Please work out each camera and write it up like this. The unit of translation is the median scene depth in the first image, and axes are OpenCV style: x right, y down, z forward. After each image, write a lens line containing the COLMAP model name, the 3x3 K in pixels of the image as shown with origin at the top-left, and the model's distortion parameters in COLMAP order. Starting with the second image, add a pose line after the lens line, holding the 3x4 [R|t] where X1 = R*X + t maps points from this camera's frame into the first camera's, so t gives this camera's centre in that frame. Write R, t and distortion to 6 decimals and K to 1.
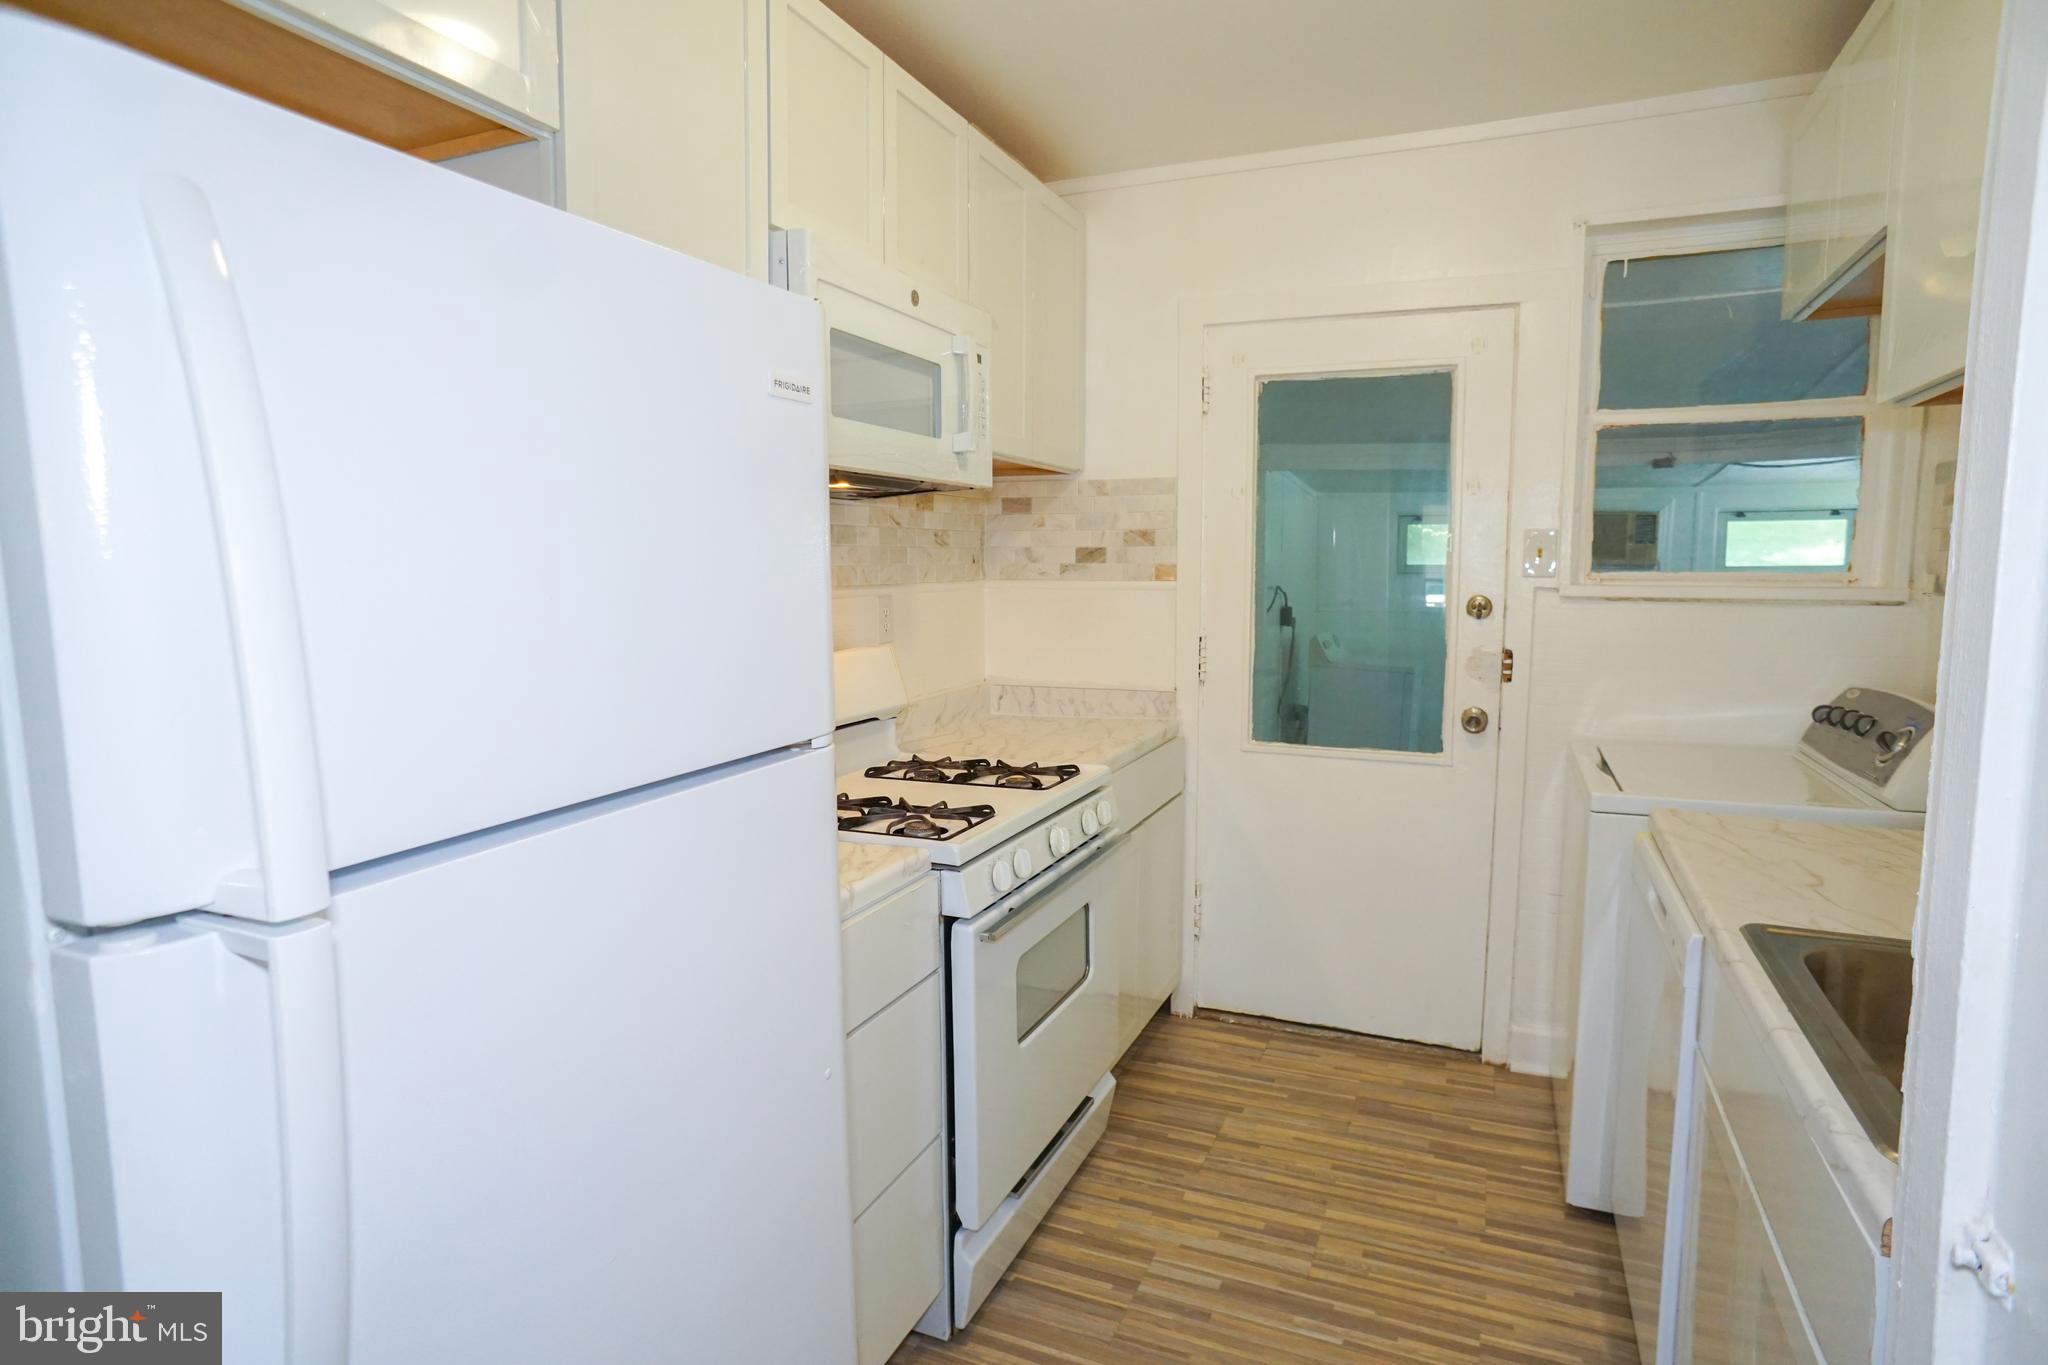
lens RADIAL K [[1077.9, 0, 1033.3], [0, 1077.9, 674.8], [0, 0, 1]] dist [-0.081542, 0.050364]
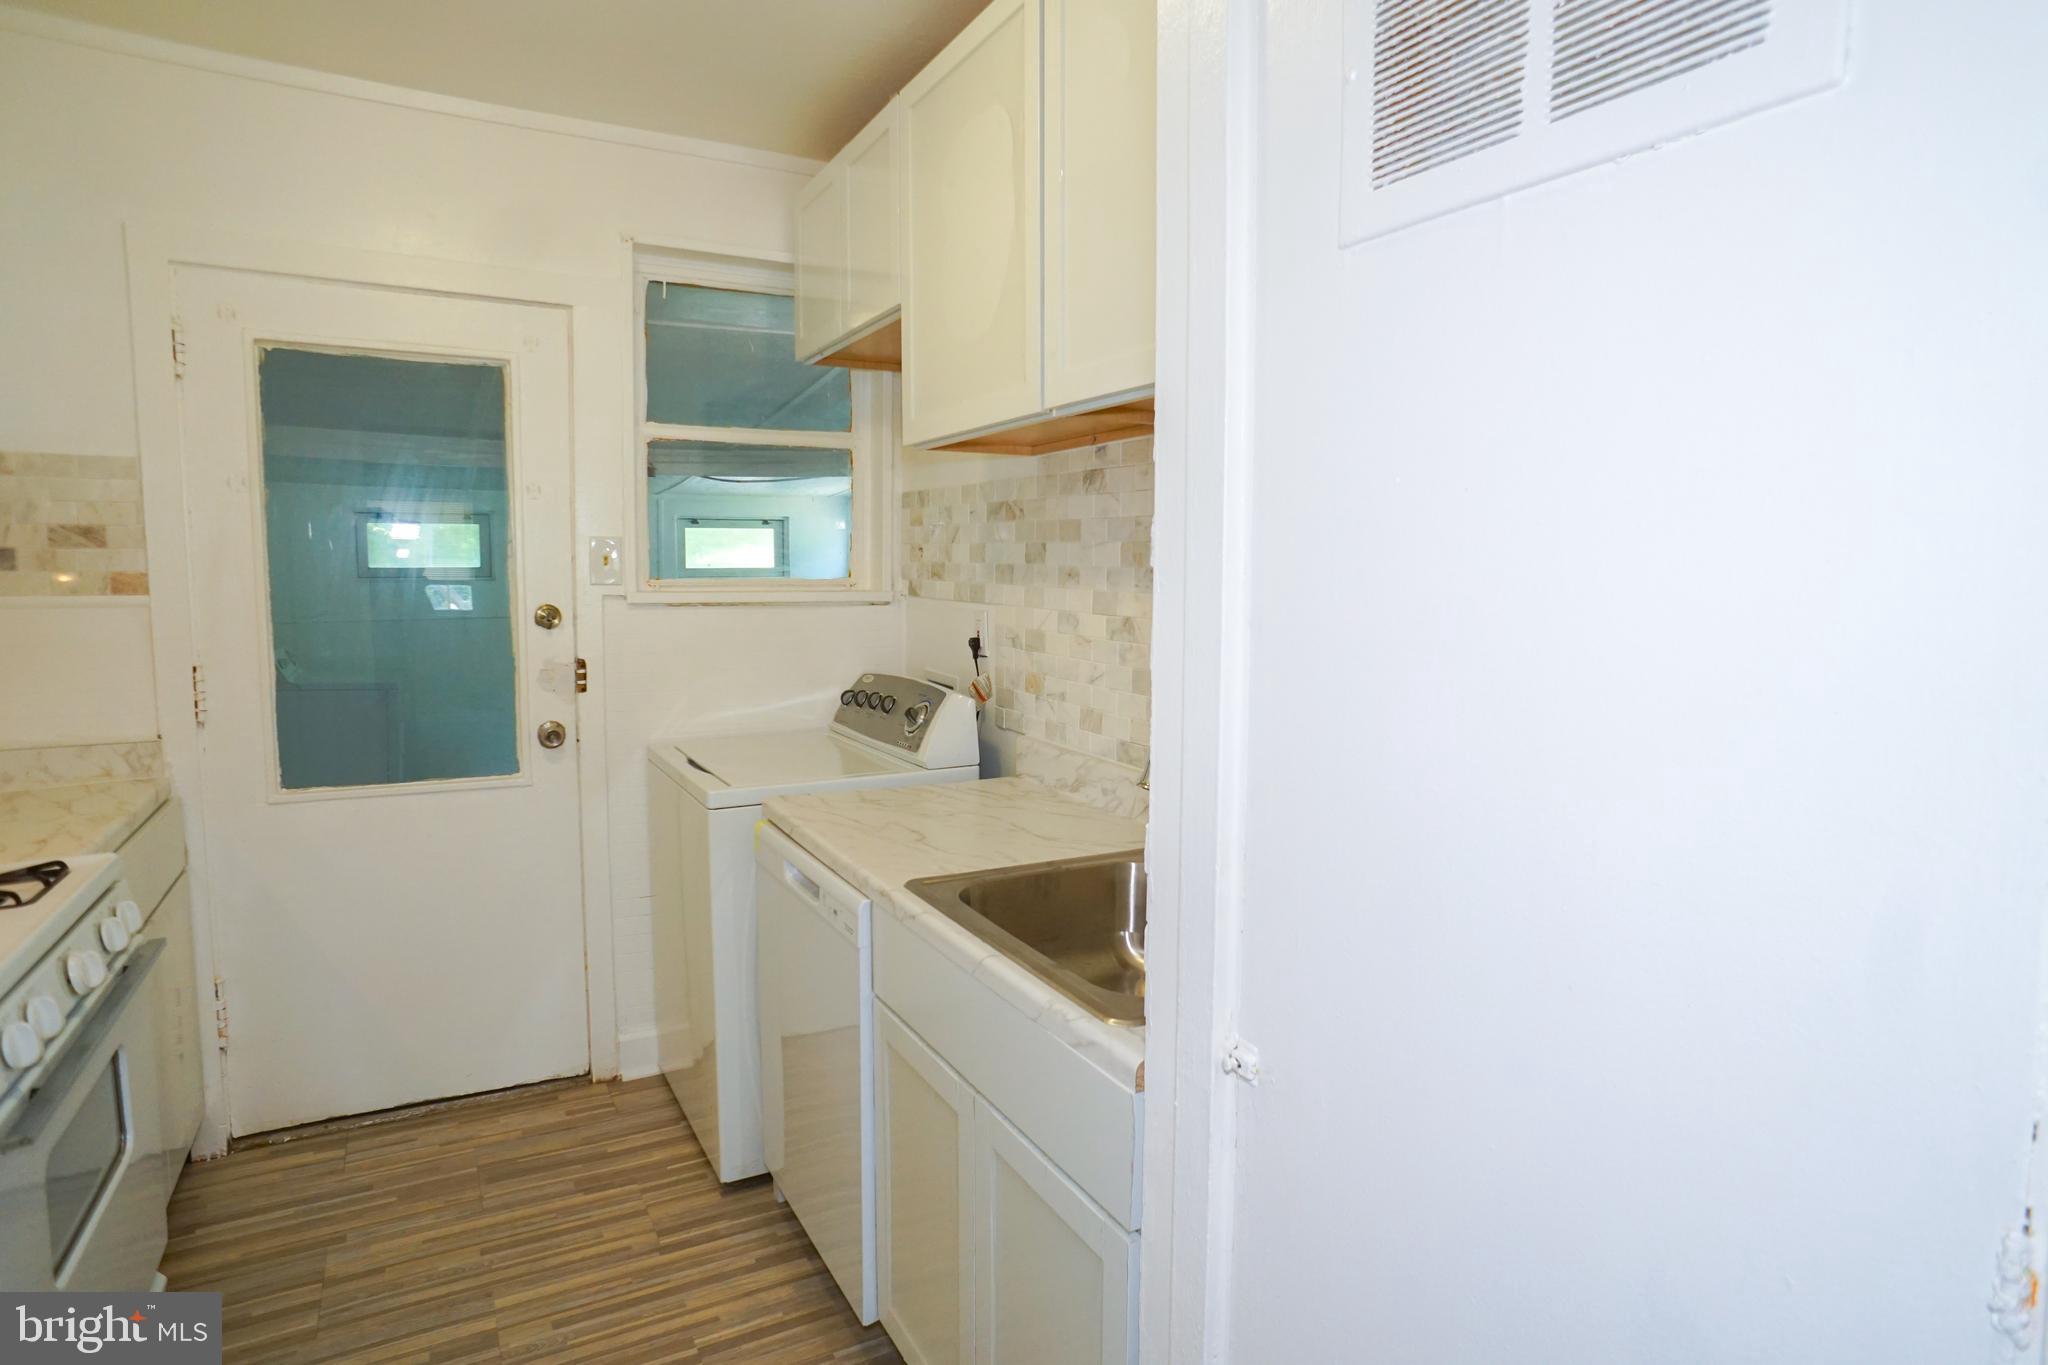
lens RADIAL K [[1108.2, 0, 1024.9], [0, 1108.2, 676.7], [0, 0, 1]] dist [-0.081496, 0.046780]
pose [[0.610350, -0.070237, 0.789011, -0.103384], [0.071265, 0.996891, 0.033614, -0.012823], [-0.788919, 0.035713, 0.613458, 0.061223]]
